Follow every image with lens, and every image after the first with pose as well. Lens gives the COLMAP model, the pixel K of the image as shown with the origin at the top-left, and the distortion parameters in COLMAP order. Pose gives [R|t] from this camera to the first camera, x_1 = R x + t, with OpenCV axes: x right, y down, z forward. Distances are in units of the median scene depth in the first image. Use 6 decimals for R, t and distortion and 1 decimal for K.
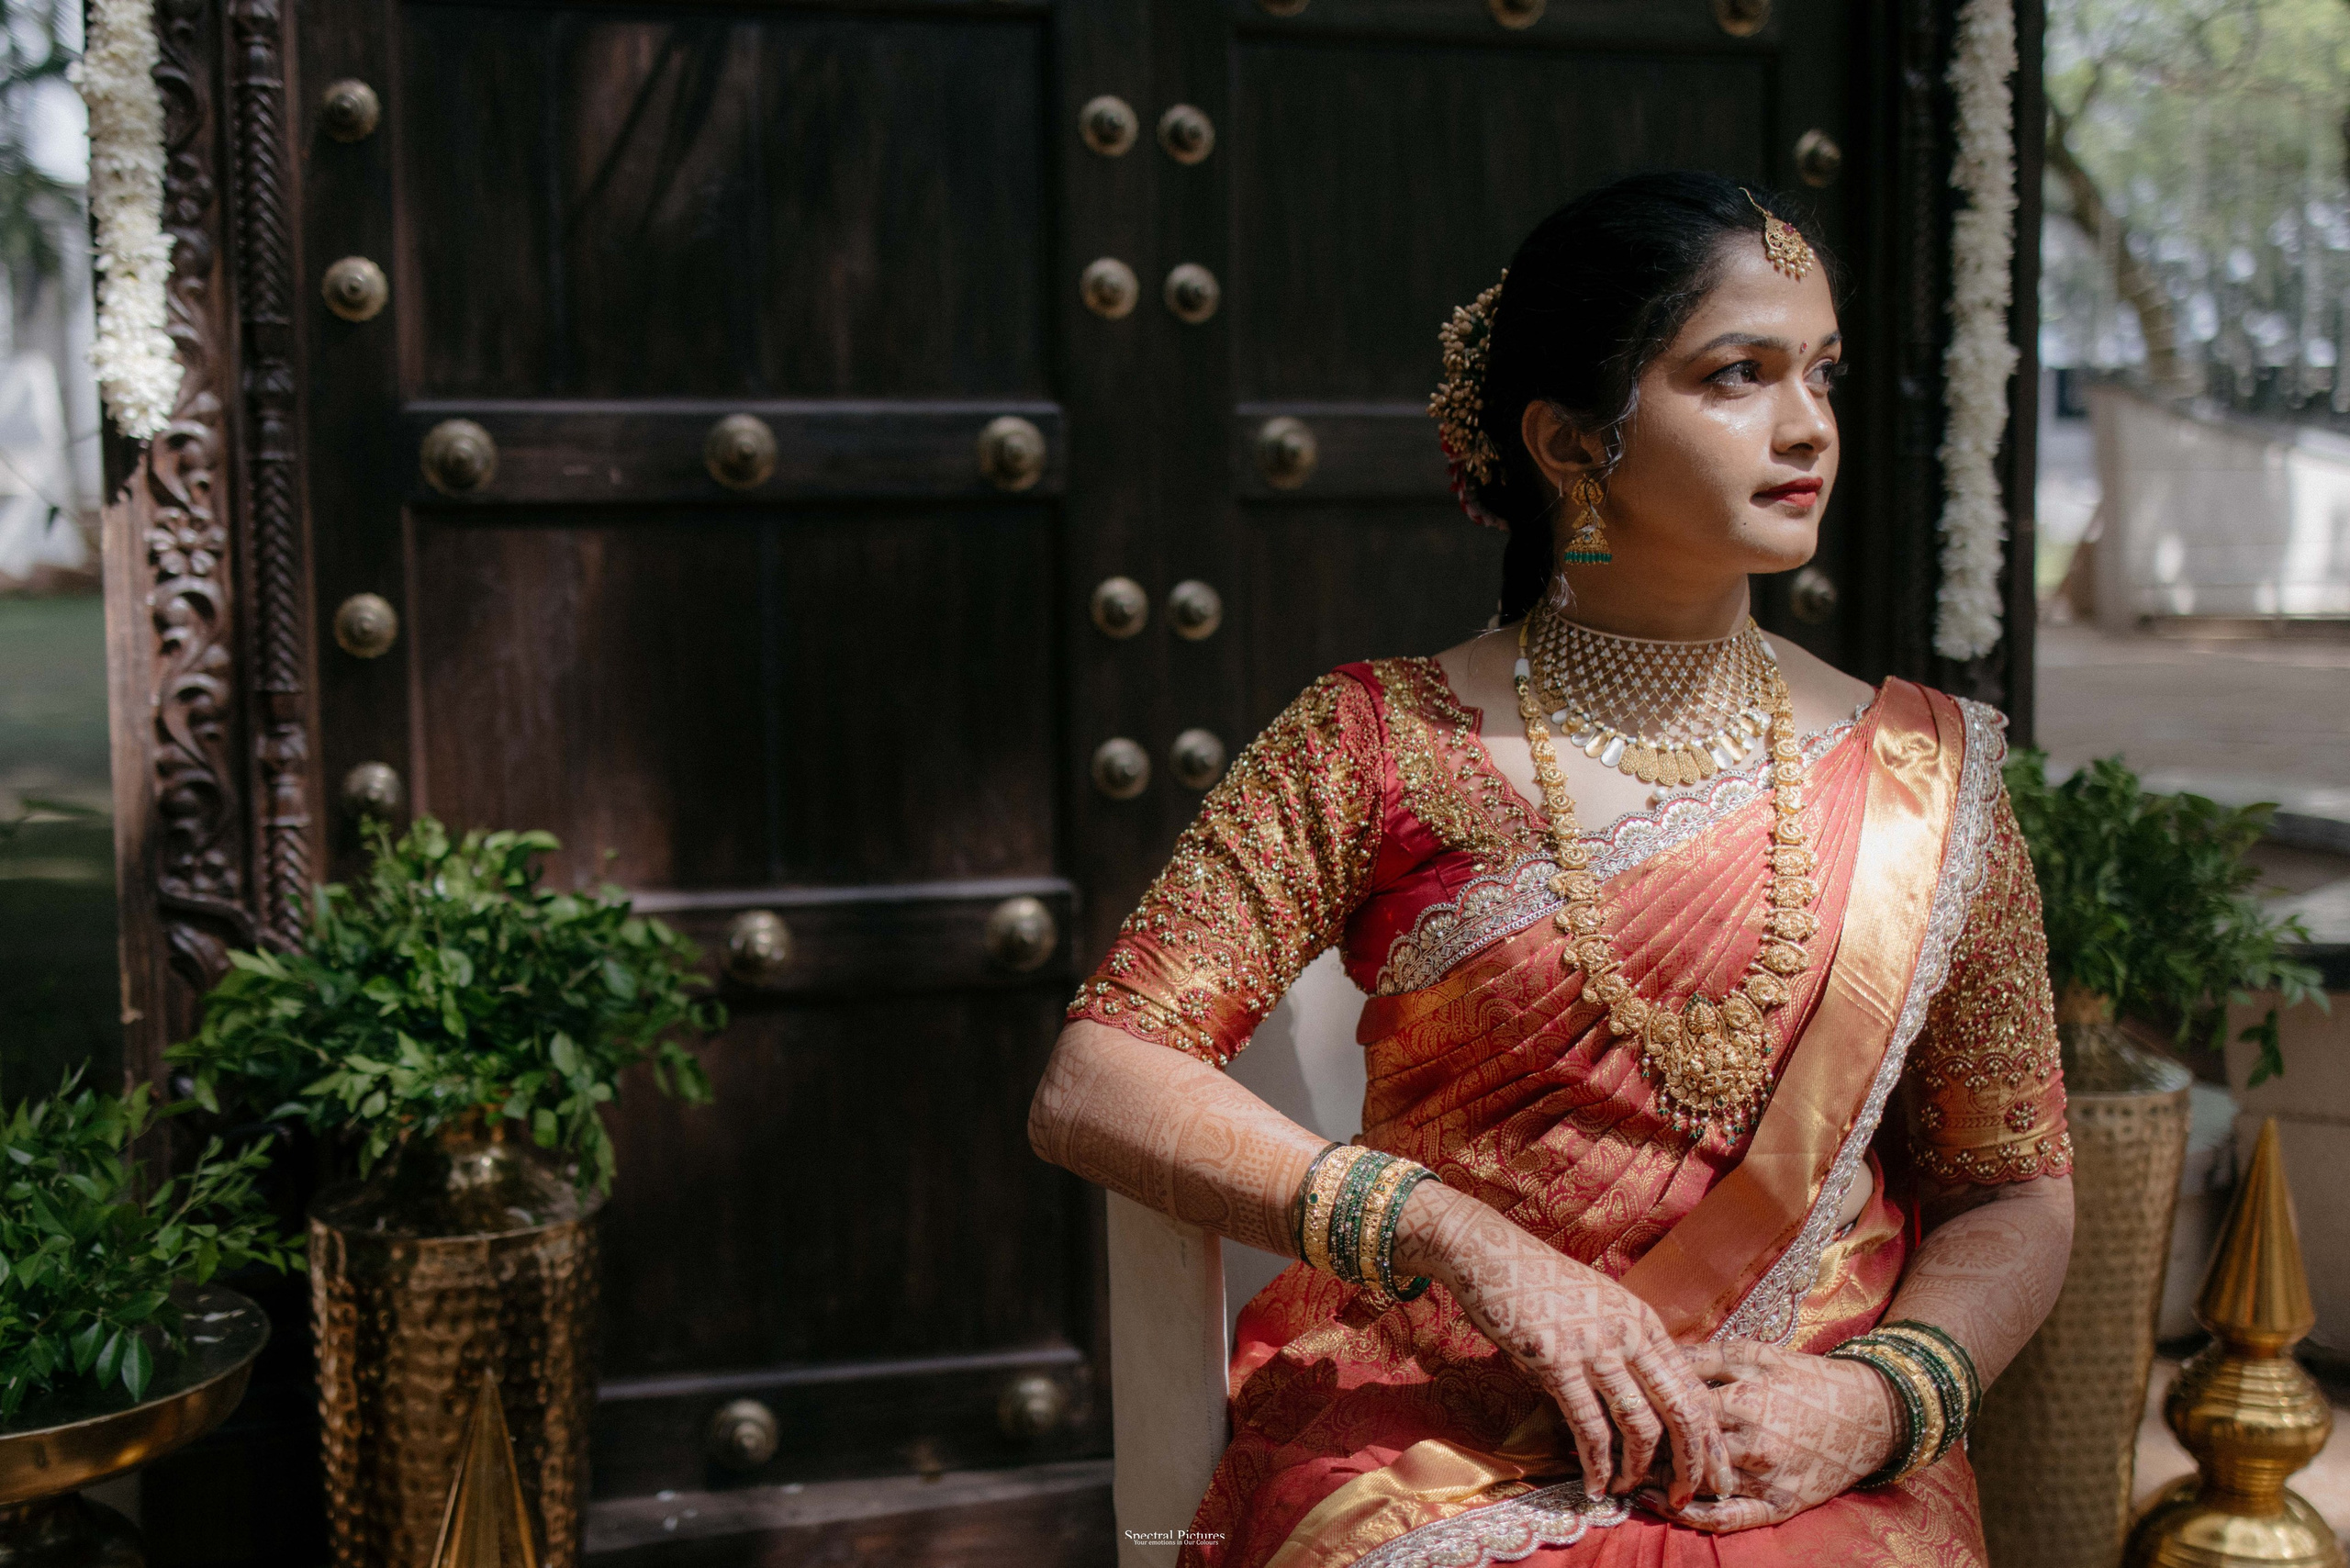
lens RADIAL K [[2859.8, 0, 1016.8], [0, 2859.8, 736.5], [0, 0, 1]] dist [-0.012876, 0.000000]
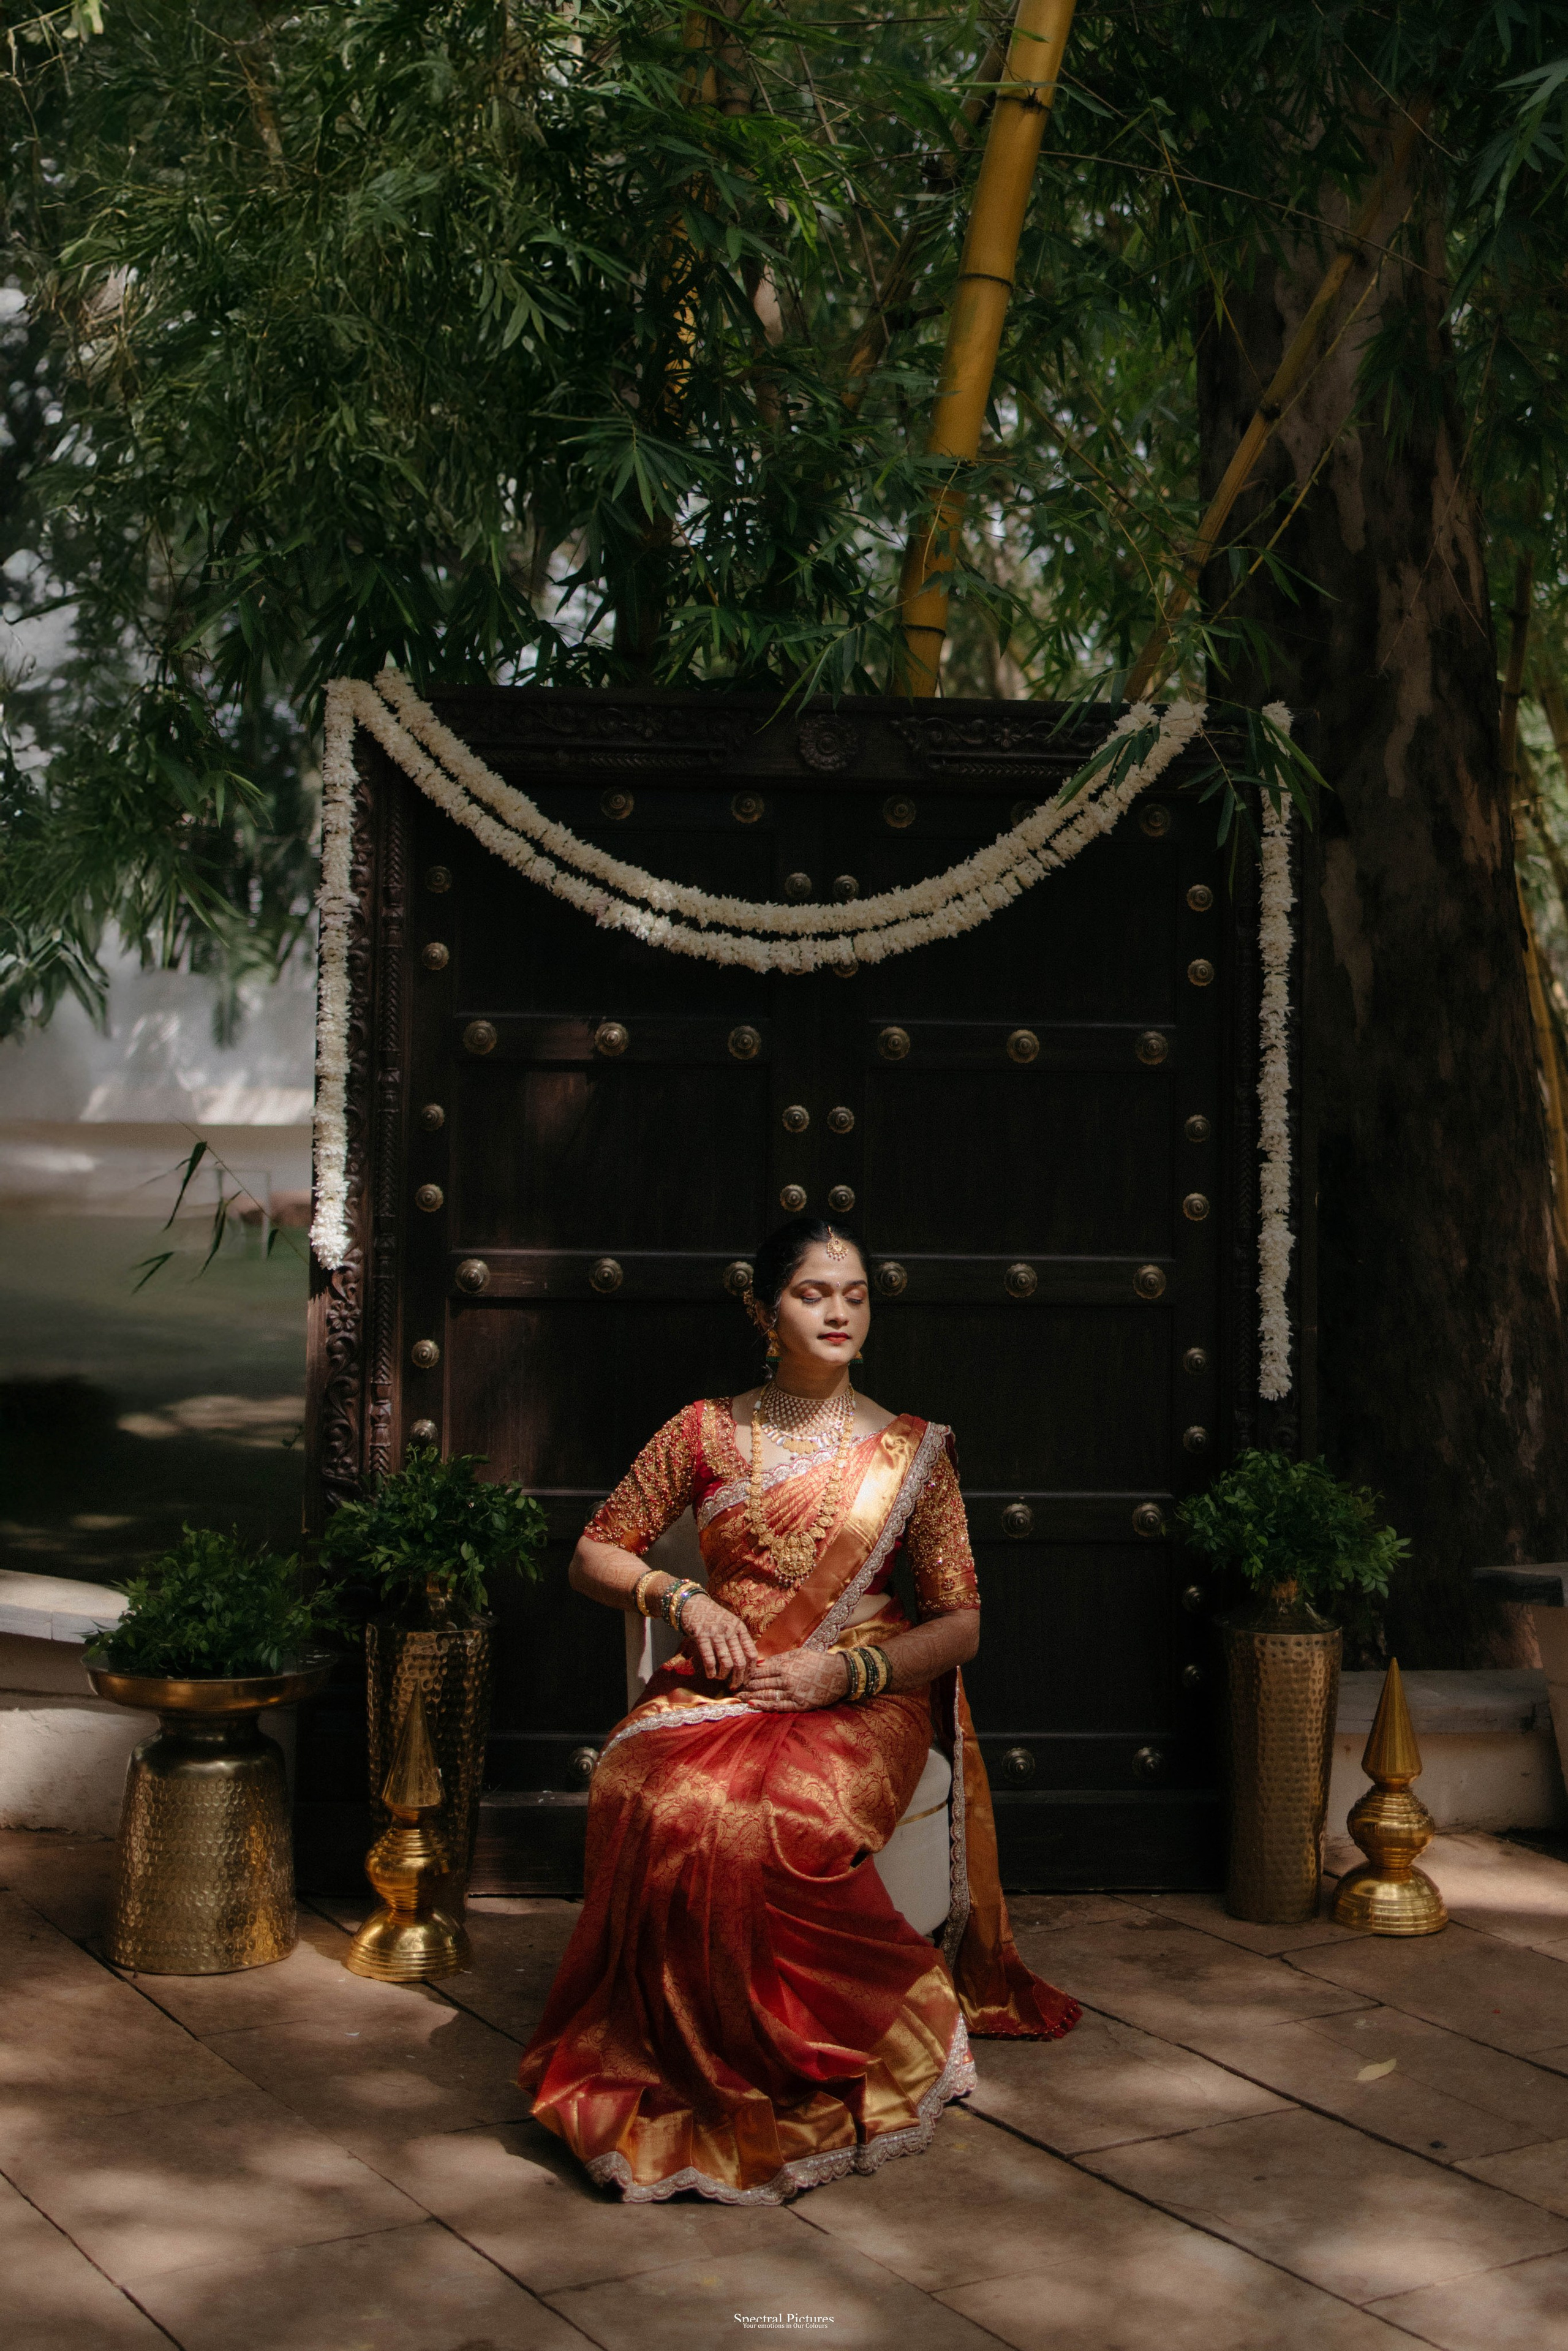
lens RADIAL K [[3098.9, 0, 791.4], [0, 3098.9, 963.3], [0, 0, 1]] dist [0.068516, 0.000000]
pose [[0.973898, 0.014816, -0.226502, 0.592421], [-0.044218, 0.991133, -0.125296, -0.051917], [0.222638, 0.132041, 0.965918, -1.295766]]
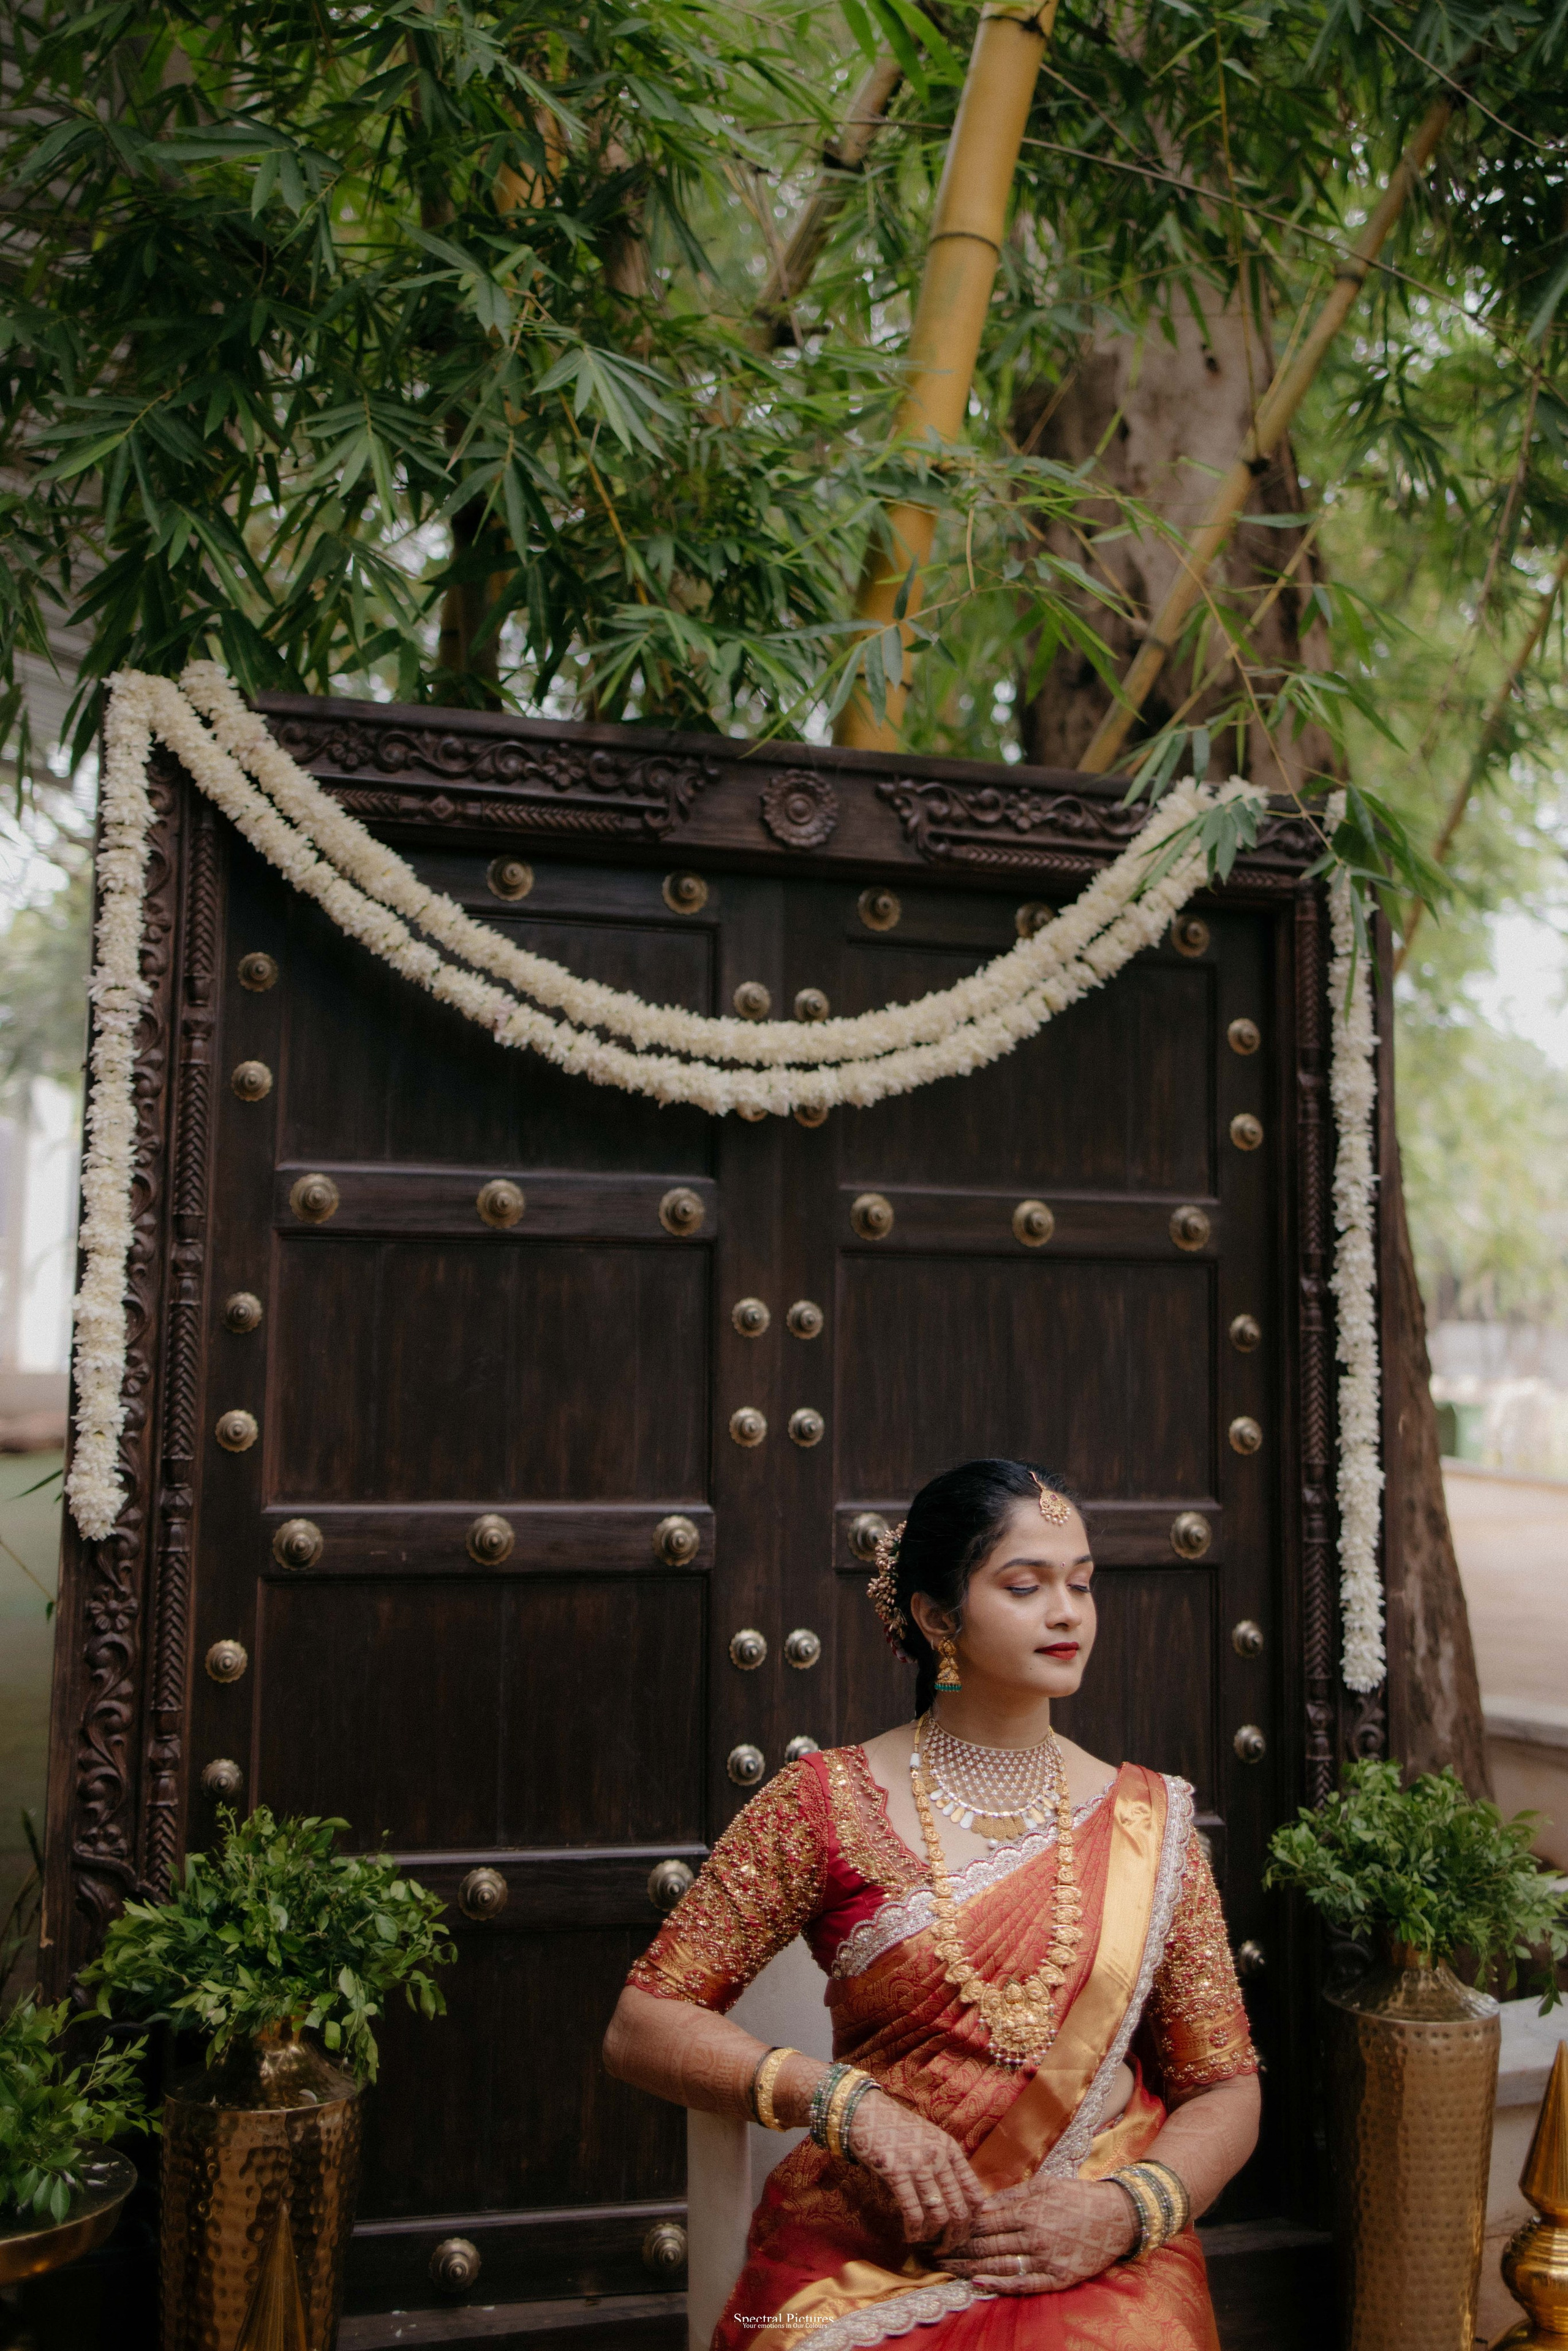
lens RADIAL K [[2667.9, 0, 849.7], [0, 2667.9, 1051.6], [0, 0, 1]] dist [0.046420, 0.000000]
pose [[0.999291, 0.030320, 0.022301, 0.053846], [-0.025358, 0.980200, -0.196378, -0.087298], [-0.027814, 0.195673, 0.980275, -0.439754]]
